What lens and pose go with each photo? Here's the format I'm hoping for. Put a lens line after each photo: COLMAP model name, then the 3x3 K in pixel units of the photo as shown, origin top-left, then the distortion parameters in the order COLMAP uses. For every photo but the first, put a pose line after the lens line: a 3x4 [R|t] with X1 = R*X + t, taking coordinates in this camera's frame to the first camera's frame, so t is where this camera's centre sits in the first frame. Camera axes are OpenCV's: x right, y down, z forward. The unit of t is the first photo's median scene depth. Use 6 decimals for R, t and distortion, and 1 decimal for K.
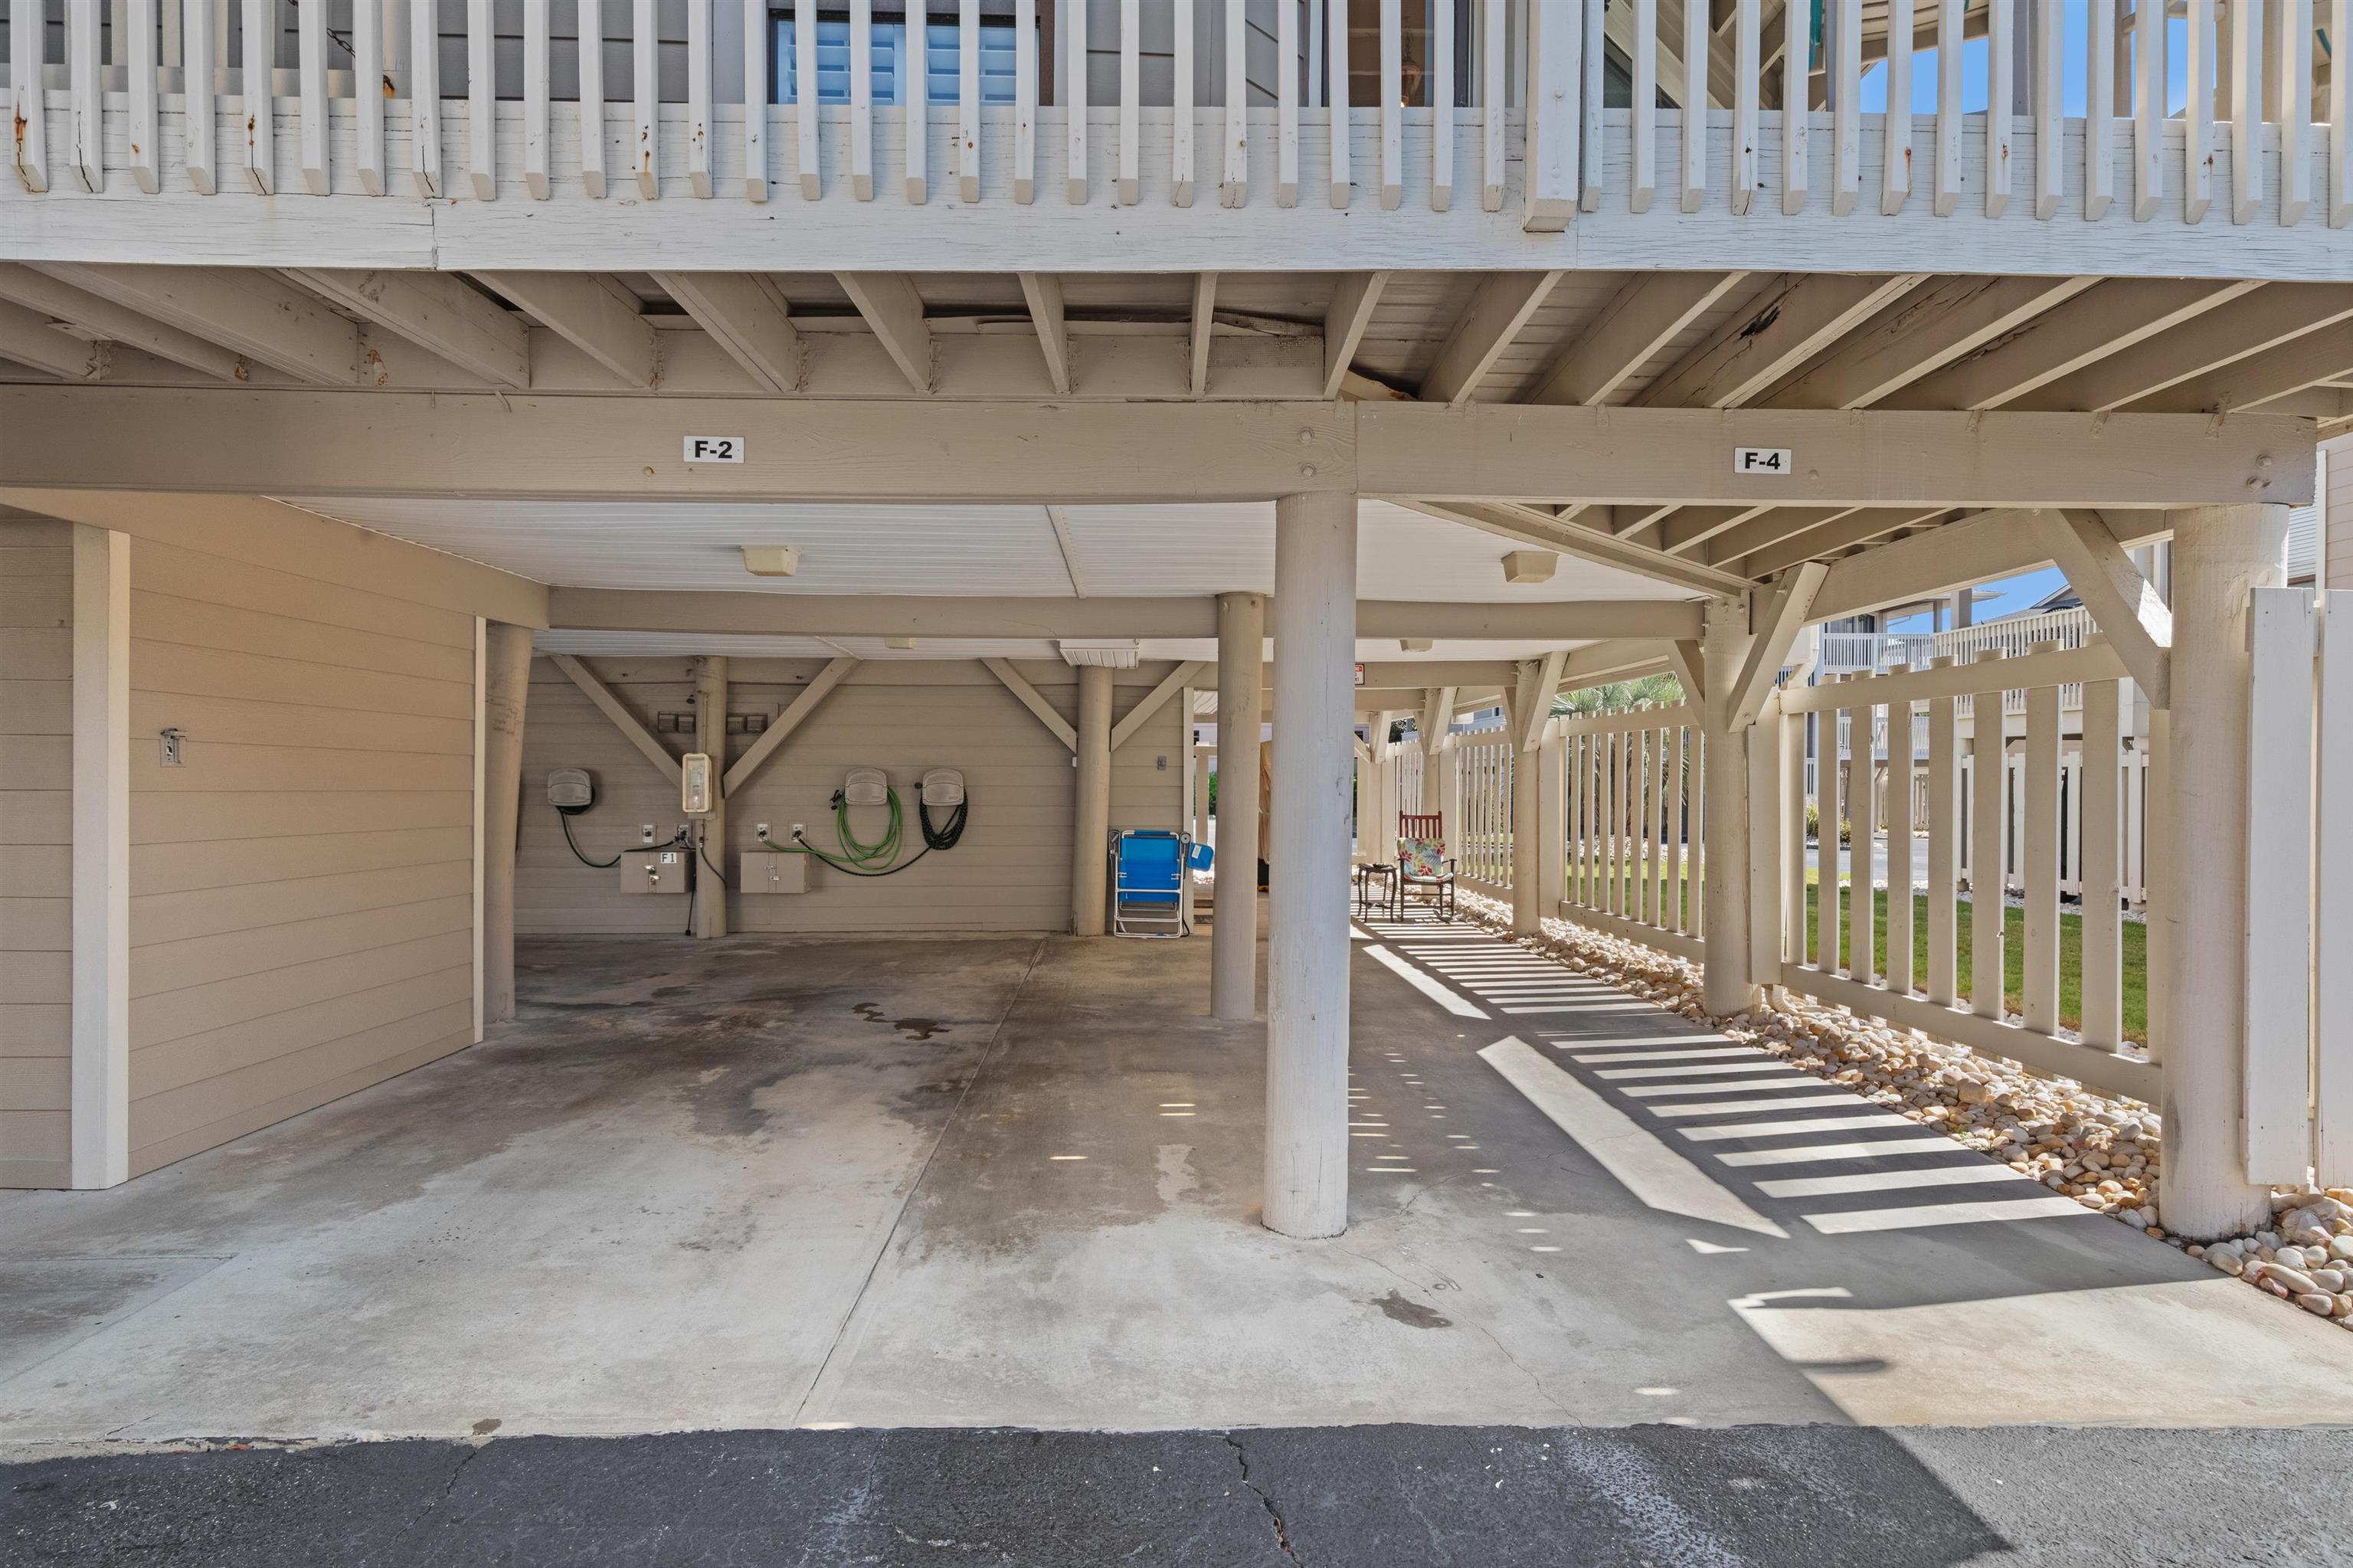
lens RADIAL K [[1433.0, 0, 1177.1], [0, 1433.0, 785.1], [0, 0, 1]] dist [-0.003147, -0.000561]
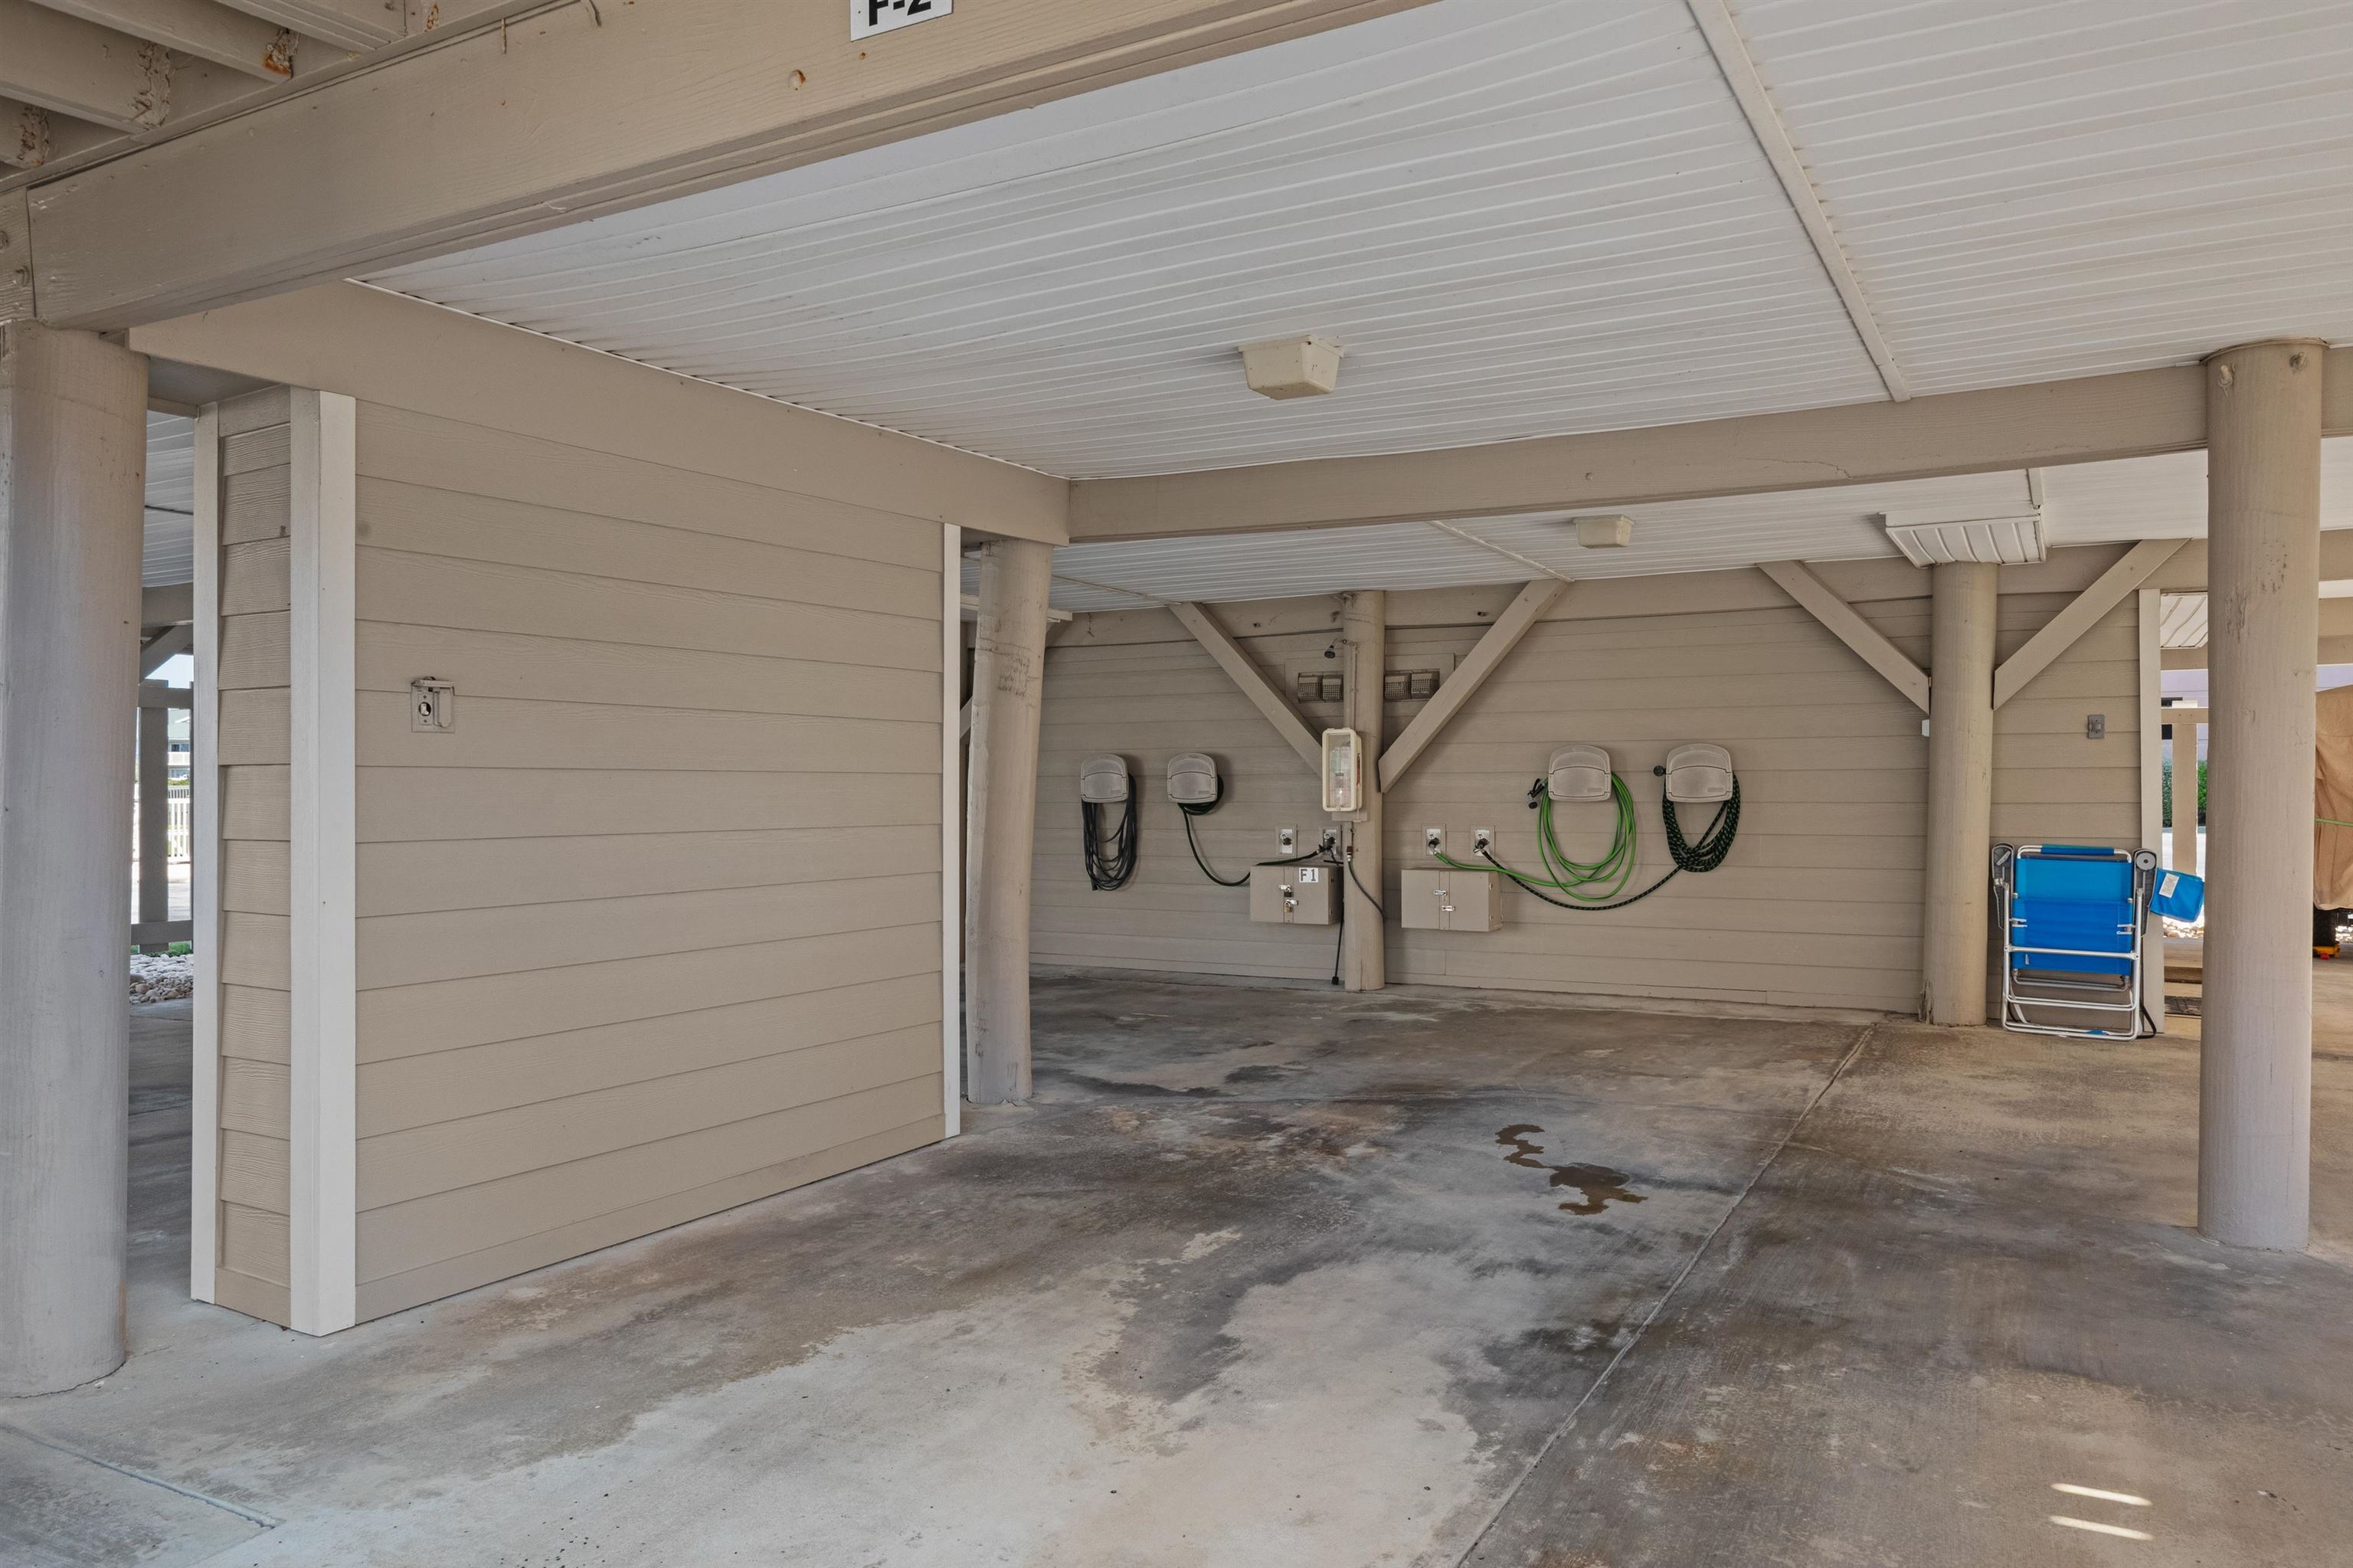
lens RADIAL K [[1622.6, 0, 1177.7], [0, 1622.6, 775.3], [0, 0, 1]] dist [-0.000572, -0.003766]
pose [[0.856892, -0.009224, -0.515414, 0.010355], [0.003719, 0.999924, -0.011712, 0.011701], [0.515483, 0.008119, 0.856861, 0.311748]]
